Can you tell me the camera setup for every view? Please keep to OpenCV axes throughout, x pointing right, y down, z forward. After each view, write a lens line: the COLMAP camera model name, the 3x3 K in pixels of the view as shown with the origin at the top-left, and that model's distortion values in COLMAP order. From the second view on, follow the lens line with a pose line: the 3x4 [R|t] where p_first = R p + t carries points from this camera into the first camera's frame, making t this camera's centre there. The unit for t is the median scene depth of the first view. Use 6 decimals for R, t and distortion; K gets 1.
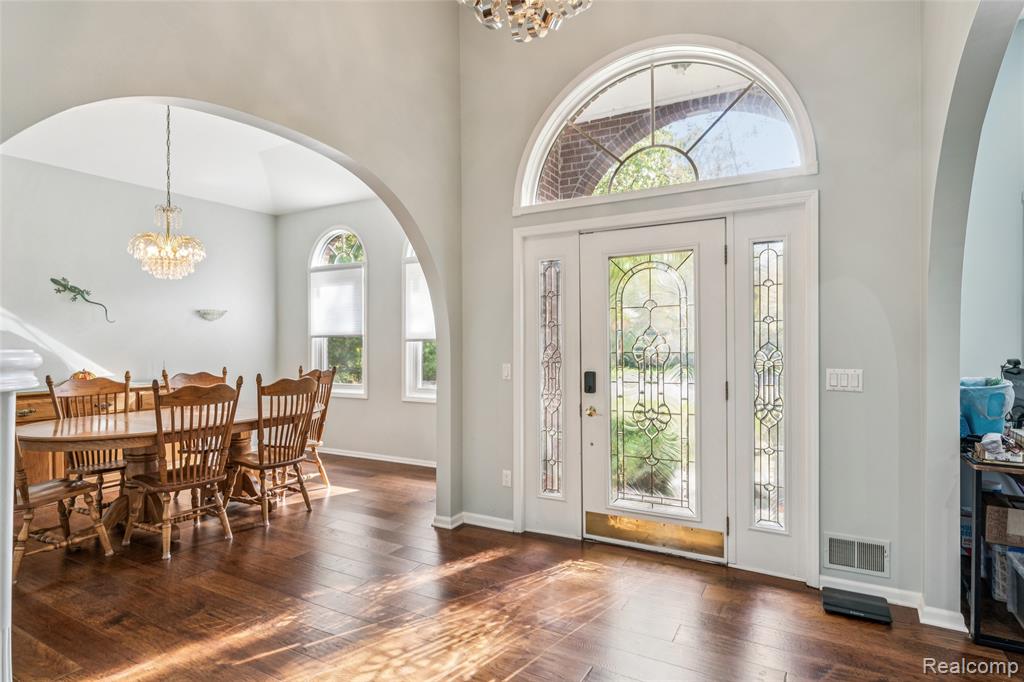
lens RADIAL K [[531.1, 0, 515.2], [0, 531.1, 342.0], [0, 0, 1]] dist [-0.007596, 0.000052]
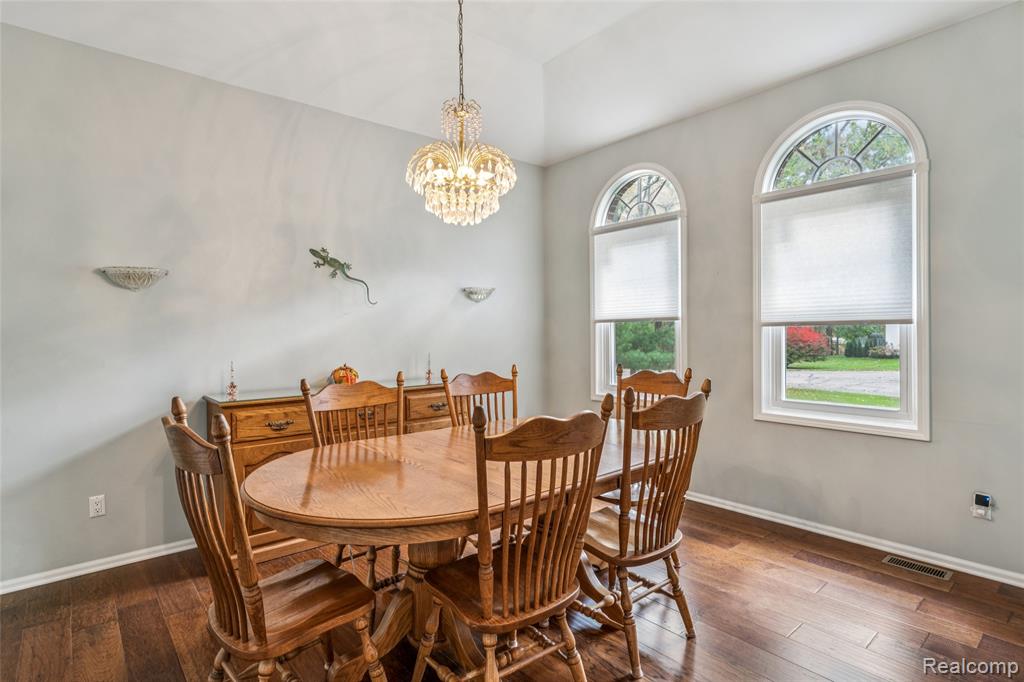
lens RADIAL K [[531.1, 0, 511.0], [0, 531.1, 335.3], [0, 0, 1]] dist [-0.007596, 0.000052]
pose [[0.931397, -0.001335, -0.364002, -0.298949], [0.004867, 0.999950, 0.008786, 0.003128], [0.363972, -0.009955, 0.931357, 0.355292]]
